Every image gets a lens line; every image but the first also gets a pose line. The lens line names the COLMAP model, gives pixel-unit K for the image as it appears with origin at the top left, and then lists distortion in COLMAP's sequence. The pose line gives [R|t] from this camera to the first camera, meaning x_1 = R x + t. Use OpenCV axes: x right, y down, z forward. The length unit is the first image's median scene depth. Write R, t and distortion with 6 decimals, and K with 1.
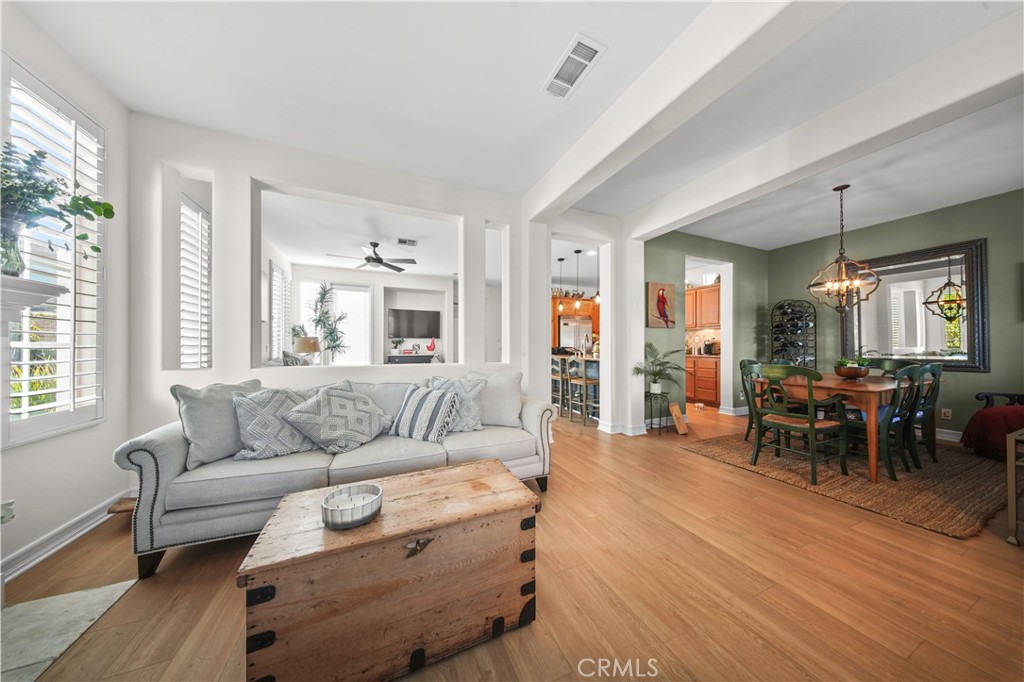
lens RADIAL K [[302.9, 0, 508.6], [0, 302.9, 344.4], [0, 0, 1]] dist [-0.000016, -0.000849]
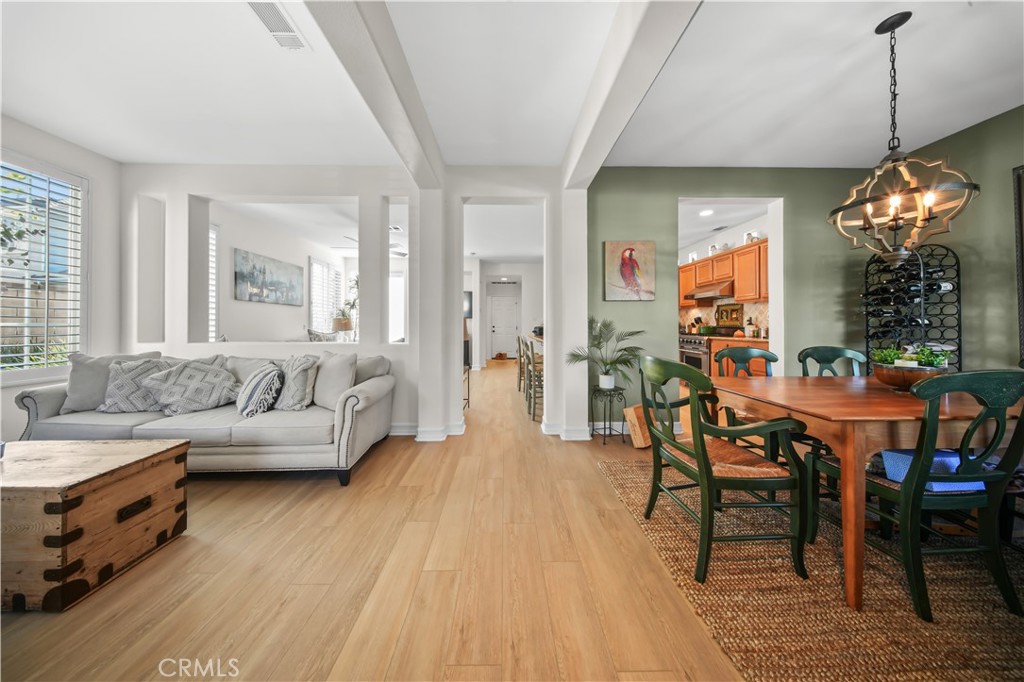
lens RADIAL K [[302.9, 0, 504.8], [0, 302.9, 323.2], [0, 0, 1]] dist [-0.000016, -0.000849]
pose [[0.920659, -0.003055, -0.390356, 0.560590], [0.002272, 0.999994, -0.002468, 0.001271], [0.390362, 0.001386, 0.920661, 0.214318]]
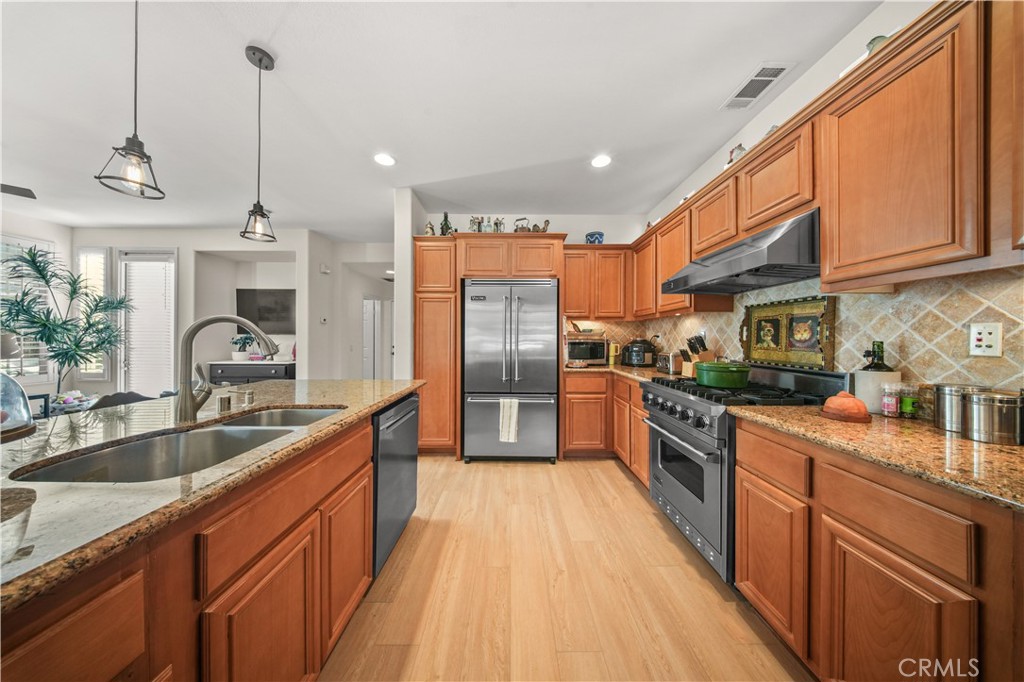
lens RADIAL K [[302.9, 0, 510.2], [0, 302.9, 337.4], [0, 0, 1]] dist [-0.000016, -0.000849]
pose [[0.919532, -0.000094, -0.393015, 0.748069], [0.000378, 1.000000, 0.000645, -0.029298], [0.393015, -0.000742, 0.919532, 1.245730]]
